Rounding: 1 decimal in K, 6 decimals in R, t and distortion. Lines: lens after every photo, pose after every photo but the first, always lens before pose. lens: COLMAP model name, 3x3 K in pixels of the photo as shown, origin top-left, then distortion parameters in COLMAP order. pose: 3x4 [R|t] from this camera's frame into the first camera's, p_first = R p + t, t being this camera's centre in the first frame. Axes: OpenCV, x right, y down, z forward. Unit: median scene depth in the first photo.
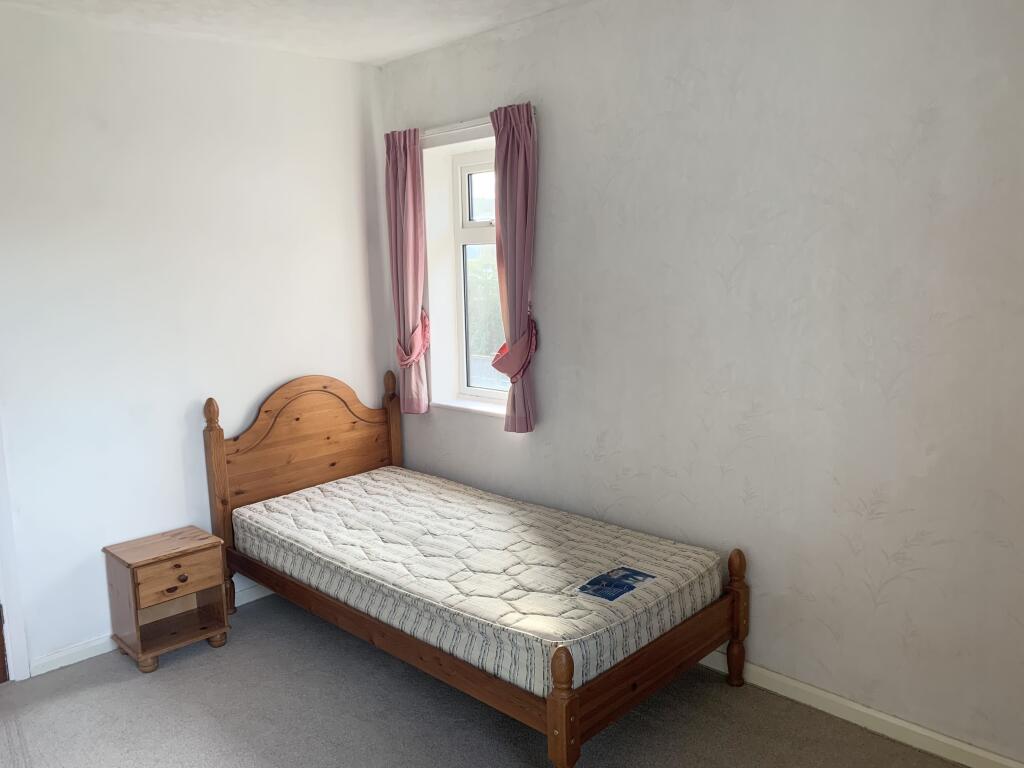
lens RADIAL K [[781.5, 0, 507.9], [0, 781.5, 384.5], [0, 0, 1]] dist [0.067523, -0.012097]
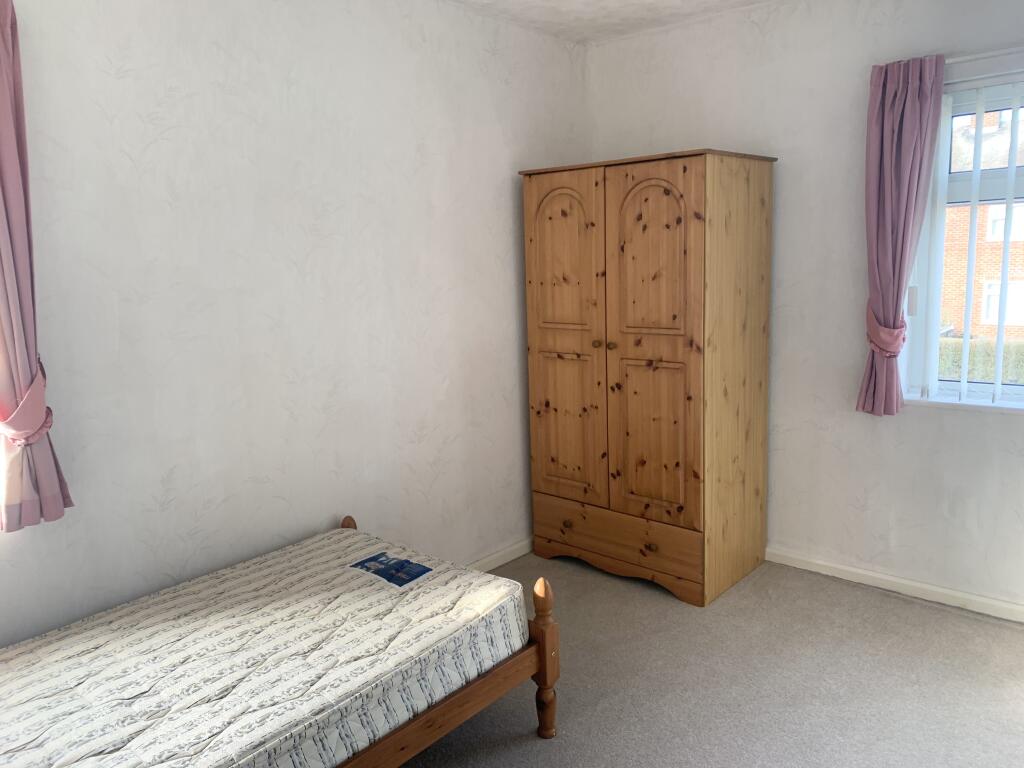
lens RADIAL K [[781.5, 0, 507.6], [0, 781.5, 382.9], [0, 0, 1]] dist [0.067523, -0.012097]
pose [[-0.039137, -0.146440, 0.988445, -0.750238], [0.188892, 0.970283, 0.151228, -0.089618], [-0.981218, 0.192628, -0.010312, 0.755821]]
